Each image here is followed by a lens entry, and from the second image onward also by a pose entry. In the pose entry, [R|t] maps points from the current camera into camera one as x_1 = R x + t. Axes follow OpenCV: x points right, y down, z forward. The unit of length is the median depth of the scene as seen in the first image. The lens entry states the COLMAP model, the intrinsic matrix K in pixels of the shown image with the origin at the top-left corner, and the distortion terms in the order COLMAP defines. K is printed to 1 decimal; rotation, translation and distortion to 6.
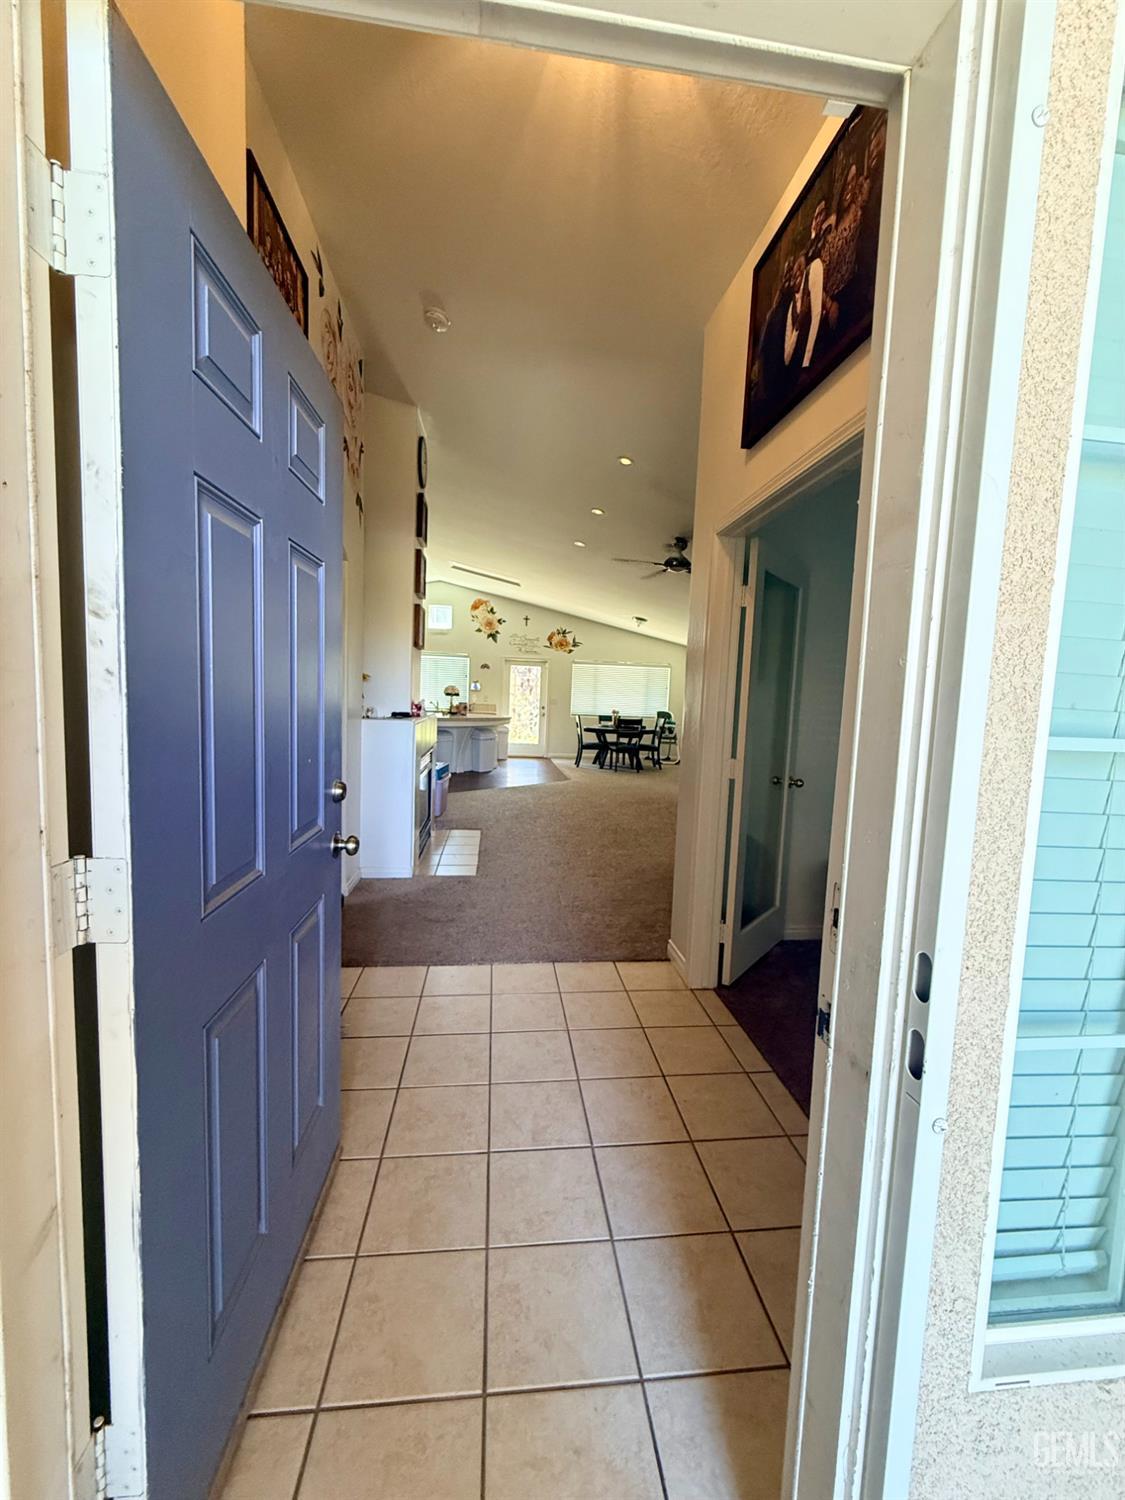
lens RADIAL K [[597.9, 0, 564.2], [0, 597.9, 745.8], [0, 0, 1]] dist [-0.000863, -0.000231]
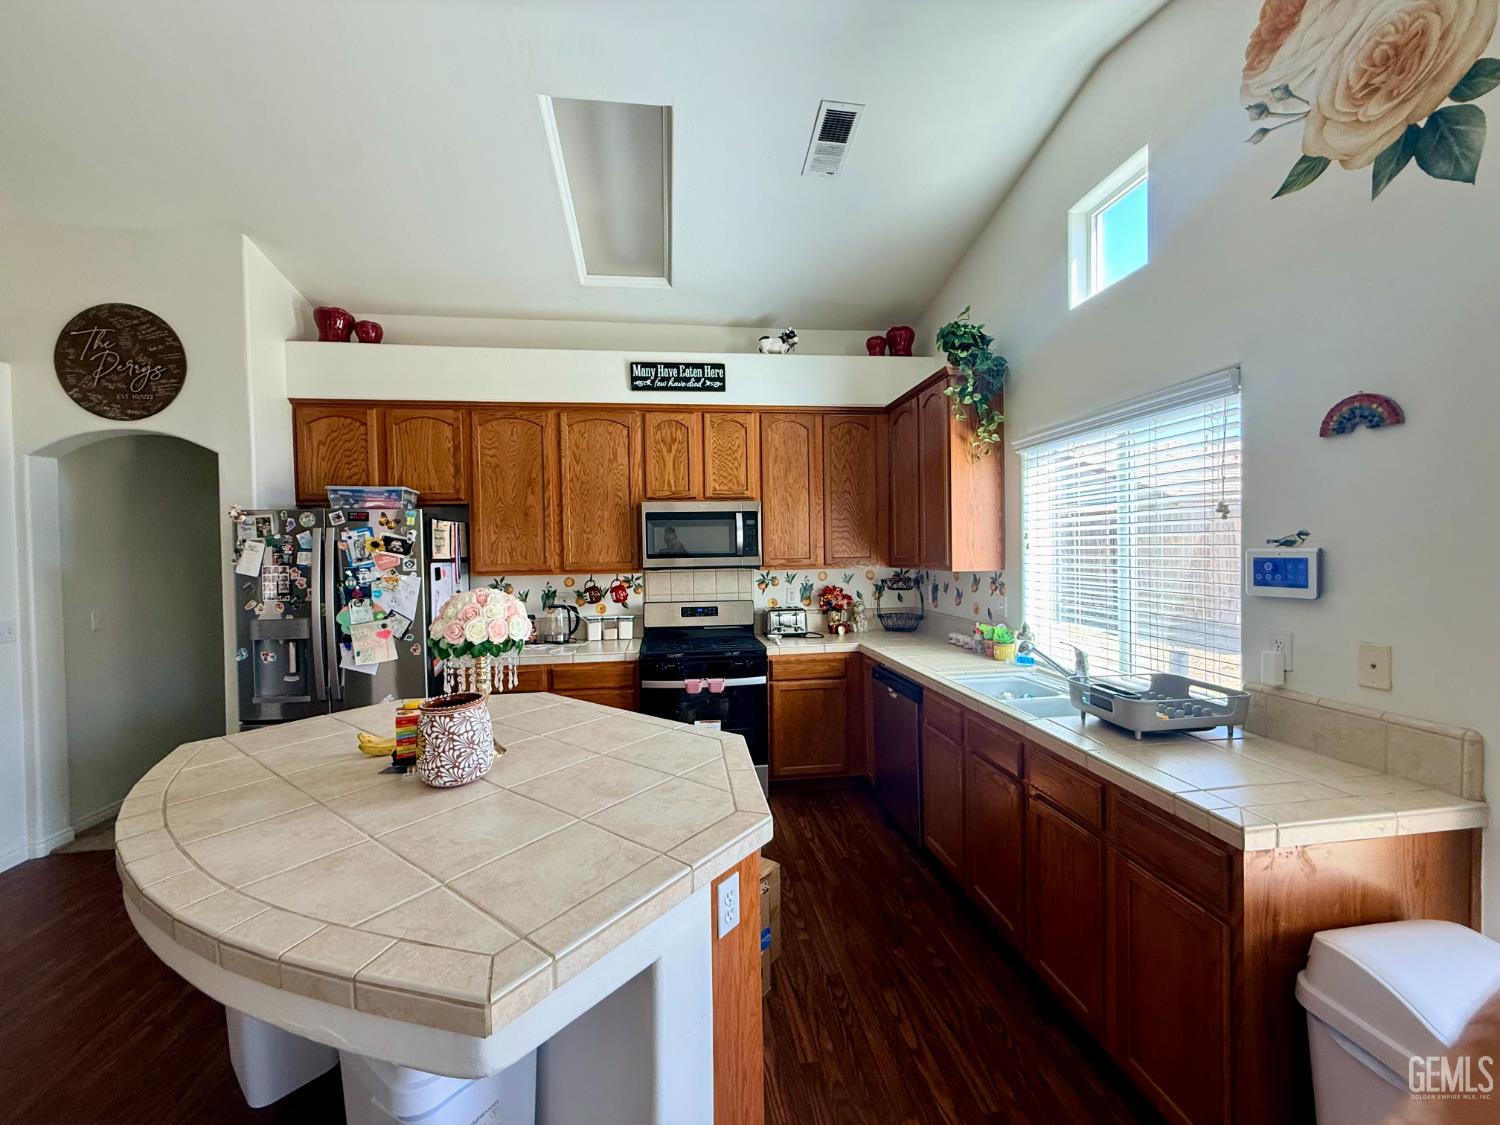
lens RADIAL K [[597.9, 0, 746.3], [0, 597.9, 561.3], [0, 0, 1]] dist [-0.000863, -0.000231]
pose [[0.020460, -0.018740, -0.999615, -0.007964], [-0.067632, 0.997508, -0.020085, -0.091417], [0.997501, 0.068017, 0.019141, 0.877099]]
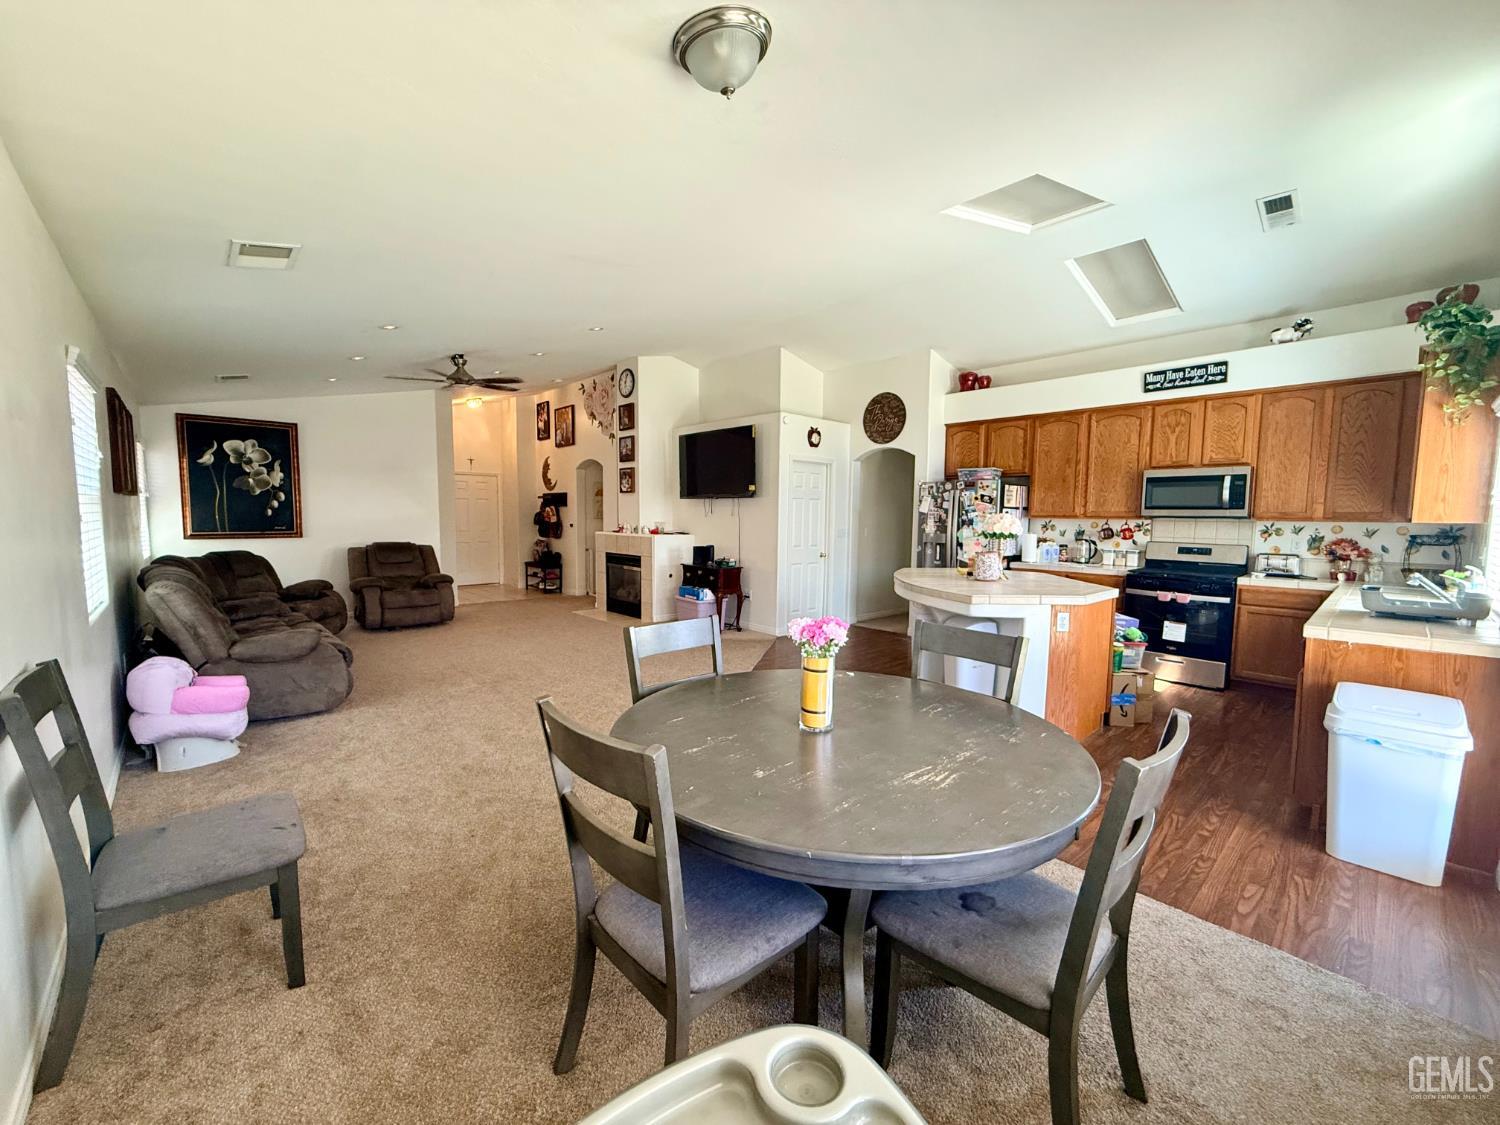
lens RADIAL K [[597.9, 0, 745.1], [0, 597.9, 563.4], [0, 0, 1]] dist [-0.000863, -0.000231]
pose [[-0.808741, 0.002010, -0.588161, 0.190287], [-0.091131, 0.987490, 0.128683, -0.085896], [0.581061, 0.157671, -0.798441, 1.022559]]
